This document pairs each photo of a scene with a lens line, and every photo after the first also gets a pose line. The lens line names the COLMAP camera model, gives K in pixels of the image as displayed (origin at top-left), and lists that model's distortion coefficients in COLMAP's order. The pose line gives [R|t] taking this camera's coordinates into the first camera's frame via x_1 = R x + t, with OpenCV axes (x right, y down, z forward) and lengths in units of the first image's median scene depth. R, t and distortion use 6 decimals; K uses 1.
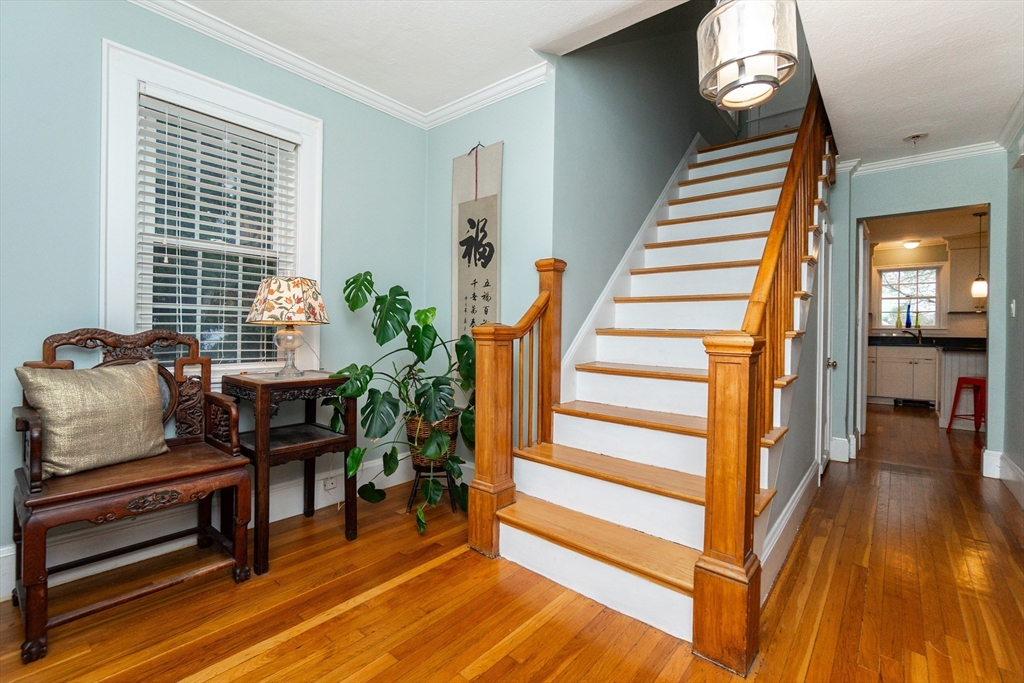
lens RADIAL K [[447.2, 0, 520.3], [0, 447.2, 332.2], [0, 0, 1]] dist [-0.006017, -0.000268]
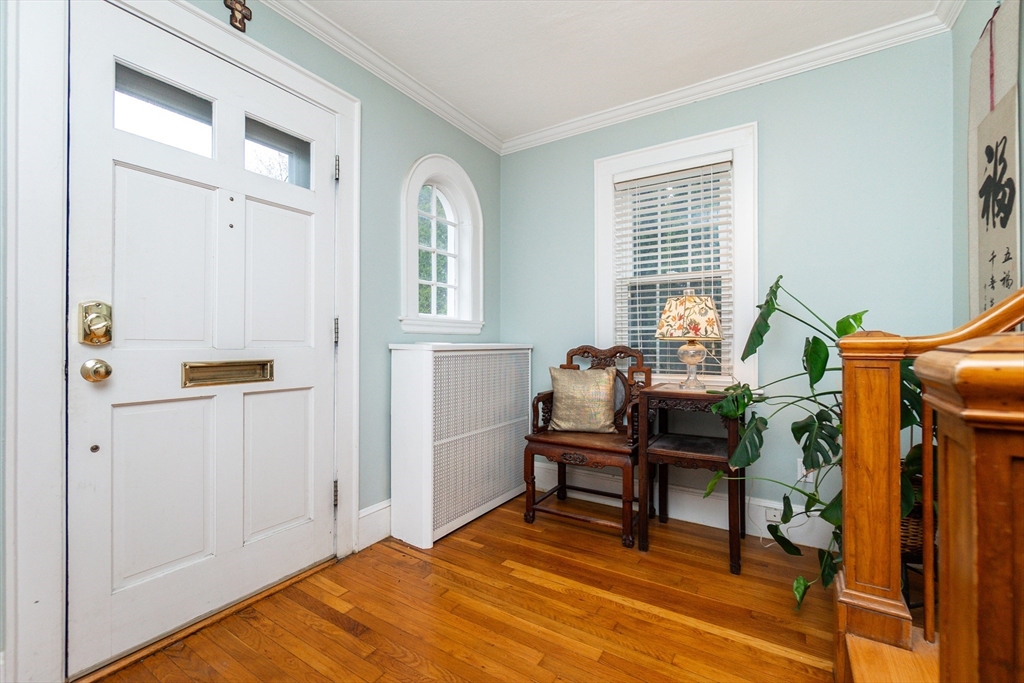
lens RADIAL K [[447.2, 0, 514.1], [0, 447.2, 344.2], [0, 0, 1]] dist [-0.006017, -0.000268]
pose [[0.120189, -0.012132, -0.992677, 0.525770], [-0.001050, 0.999923, -0.012348, 0.006457], [0.992751, 0.002526, 0.120167, 0.478723]]
